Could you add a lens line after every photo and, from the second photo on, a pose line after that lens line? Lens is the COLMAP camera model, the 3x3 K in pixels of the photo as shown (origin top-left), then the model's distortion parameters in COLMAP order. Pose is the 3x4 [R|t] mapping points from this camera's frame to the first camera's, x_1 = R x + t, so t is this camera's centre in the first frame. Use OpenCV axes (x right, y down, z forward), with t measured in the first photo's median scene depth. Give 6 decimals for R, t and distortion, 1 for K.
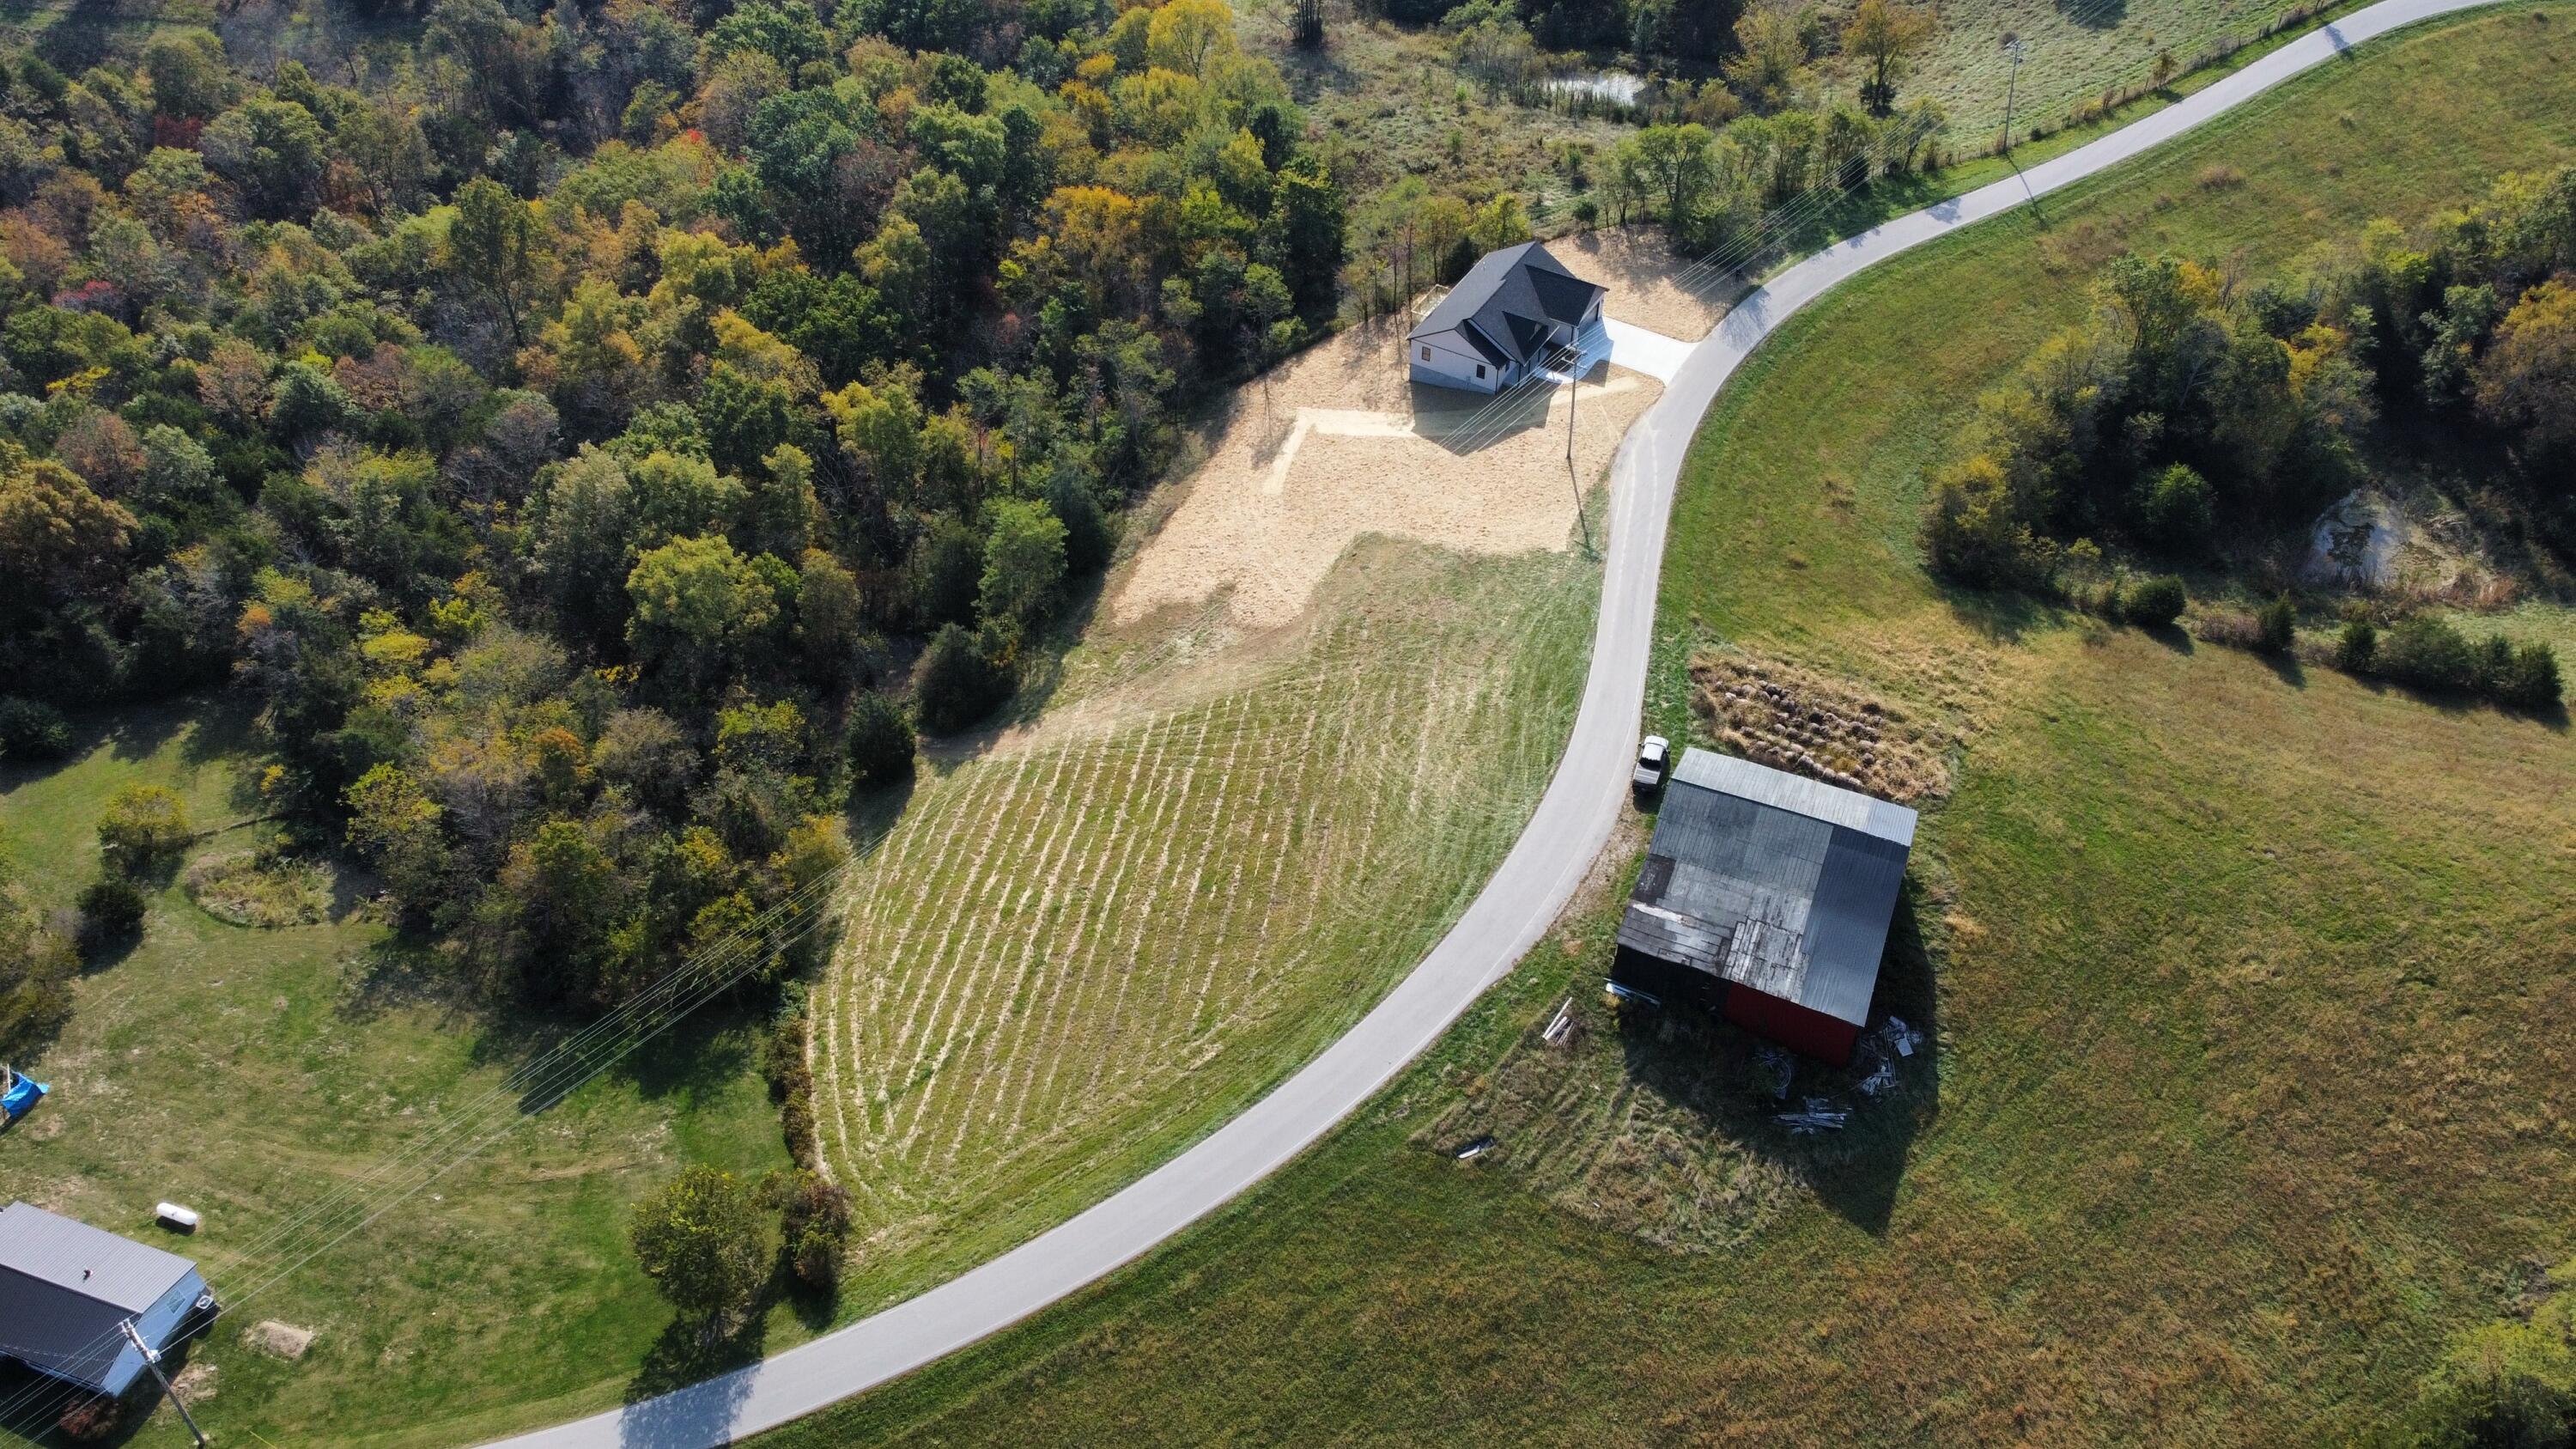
lens RADIAL K [[1971.2, 0, 1278.6], [0, 1971.2, 655.9], [0, 0, 1]] dist [-0.003350, 0.000477]
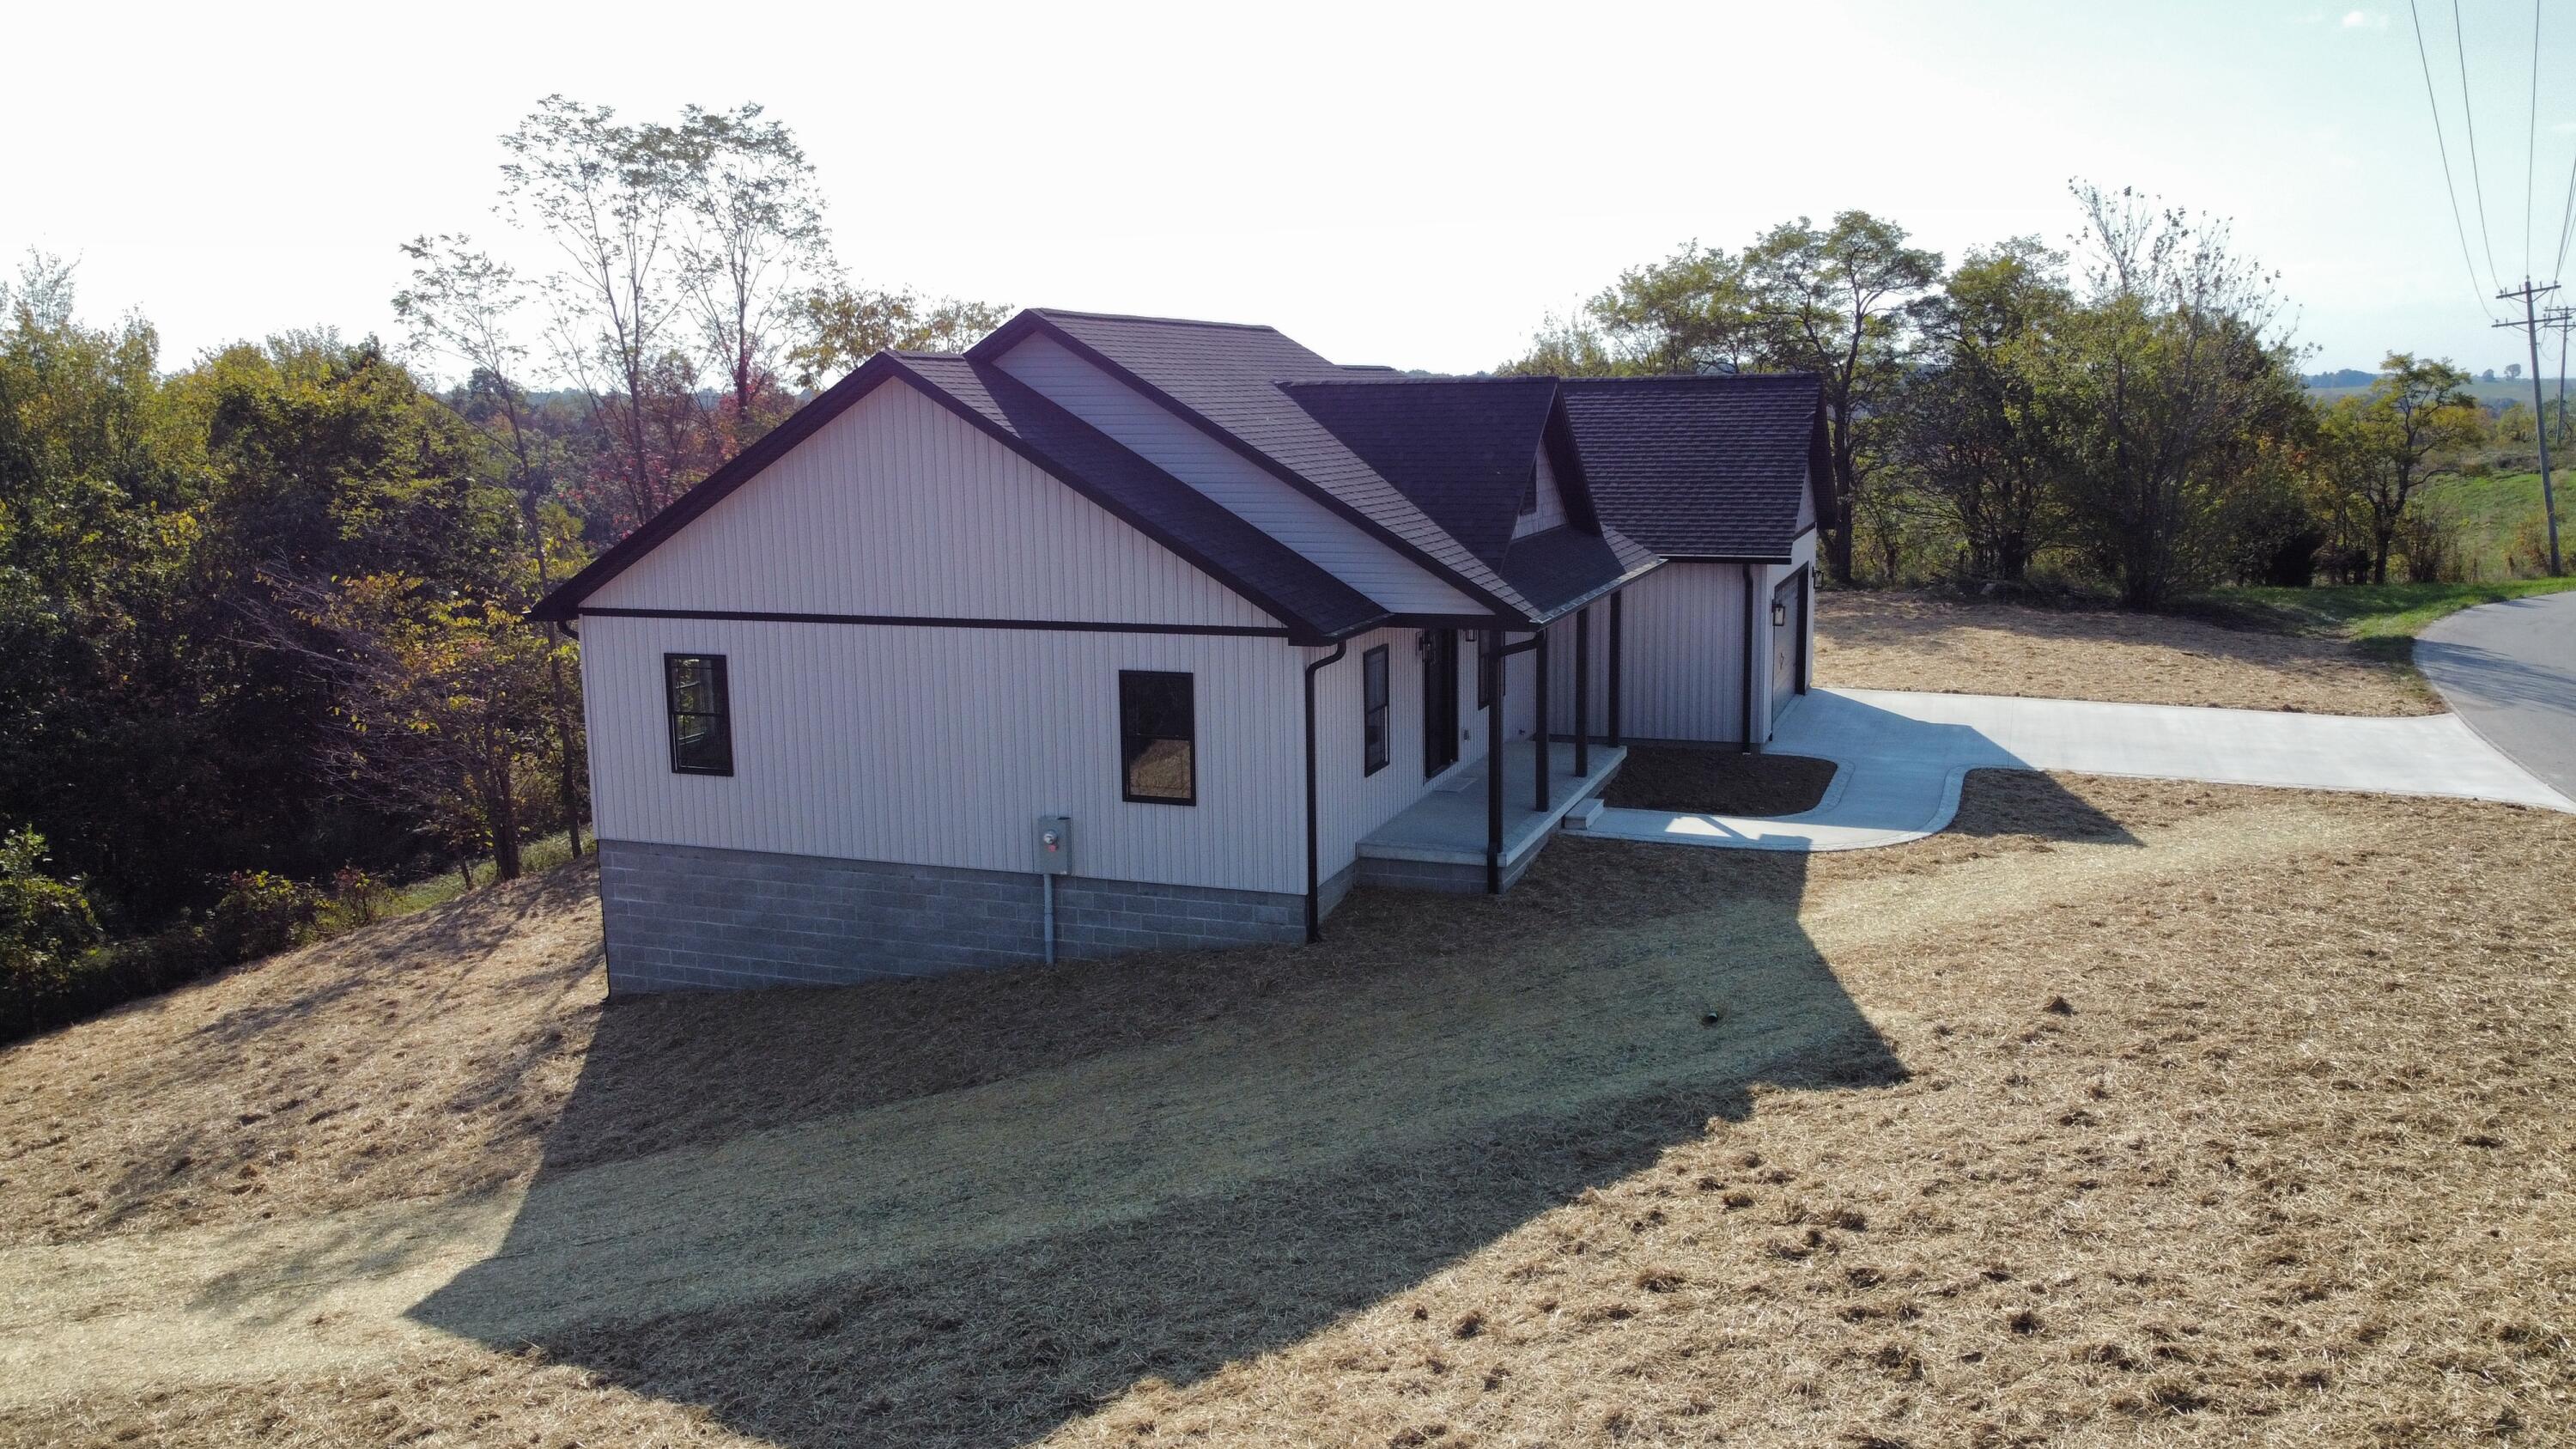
lens RADIAL K [[1937.7, 0, 1301.0], [0, 1937.7, 754.9], [0, 0, 1]] dist [0.030123, -0.002347]
pose [[0.982803, -0.038268, 0.180648, 0.082064], [0.129392, 0.840672, -0.525859, -0.076819], [-0.131742, 0.540190, 0.831167, 0.822639]]
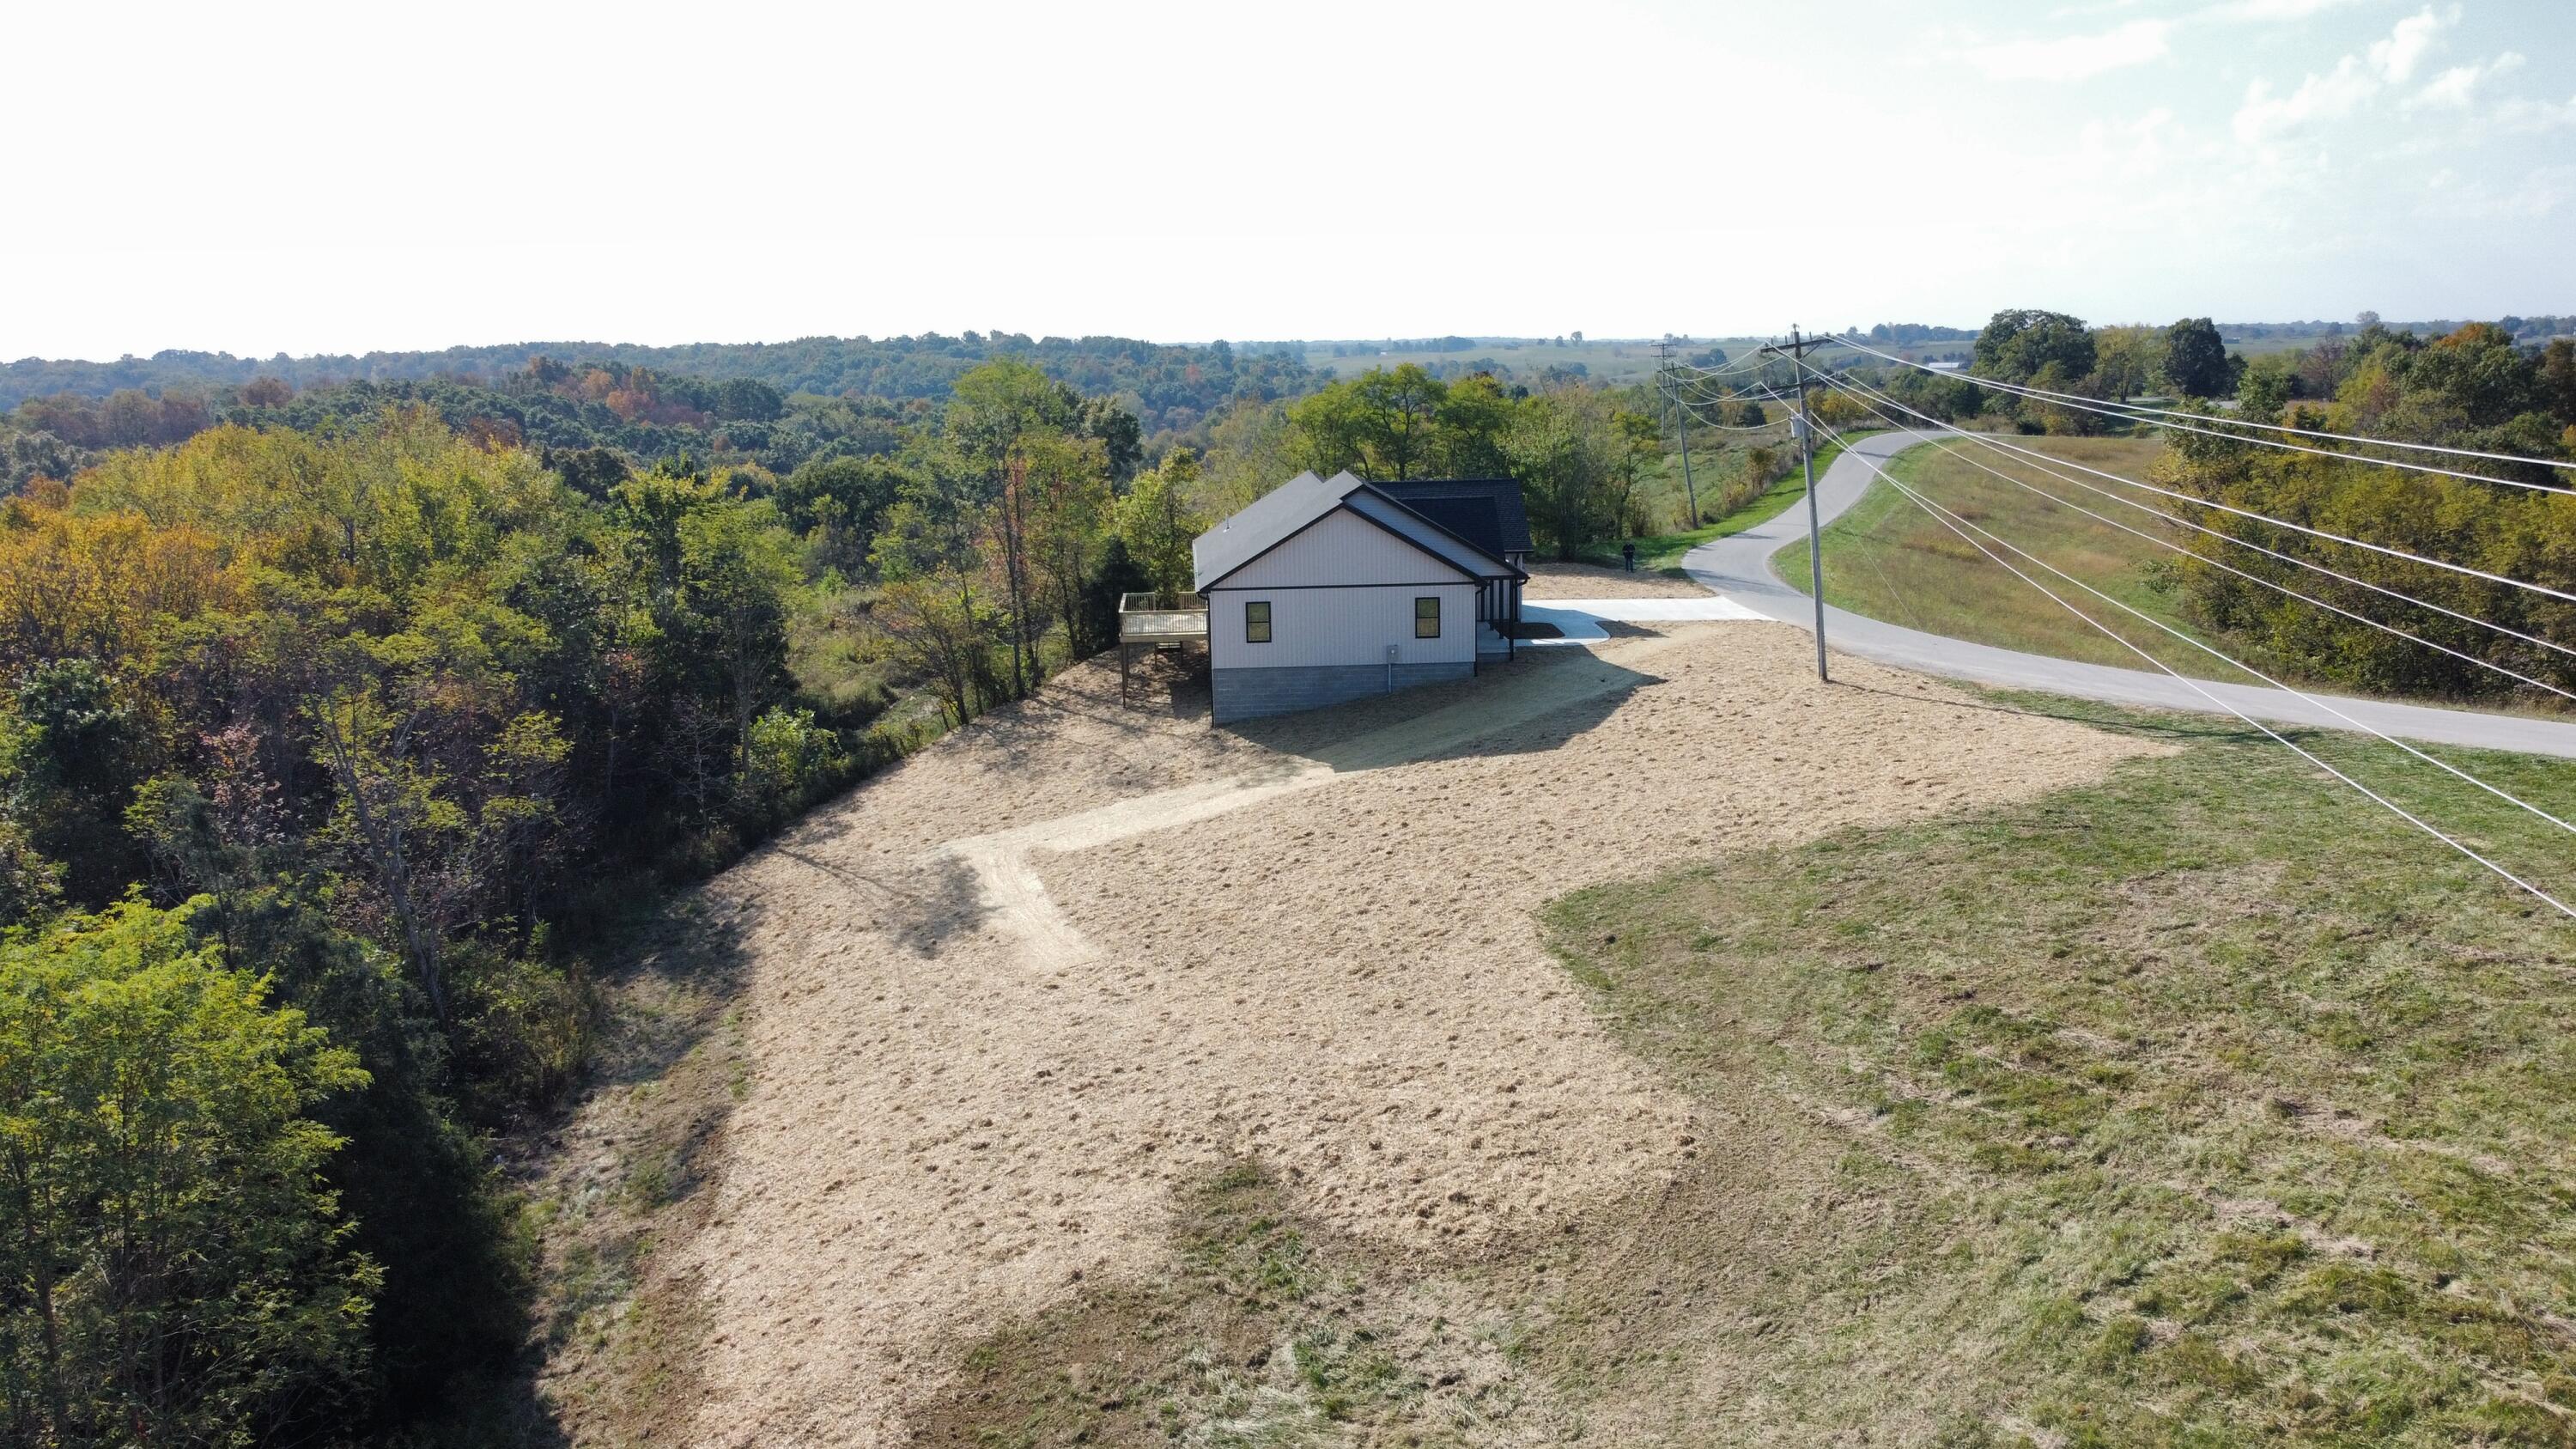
lens RADIAL K [[1971.2, 0, 1278.6], [0, 1971.2, 655.9], [0, 0, 1]] dist [-0.003350, 0.000477]
pose [[0.833339, -0.093731, 0.544757, -0.108283], [0.384747, 0.805958, -0.449891, 0.013237], [-0.396883, 0.584506, 0.707699, 0.686066]]
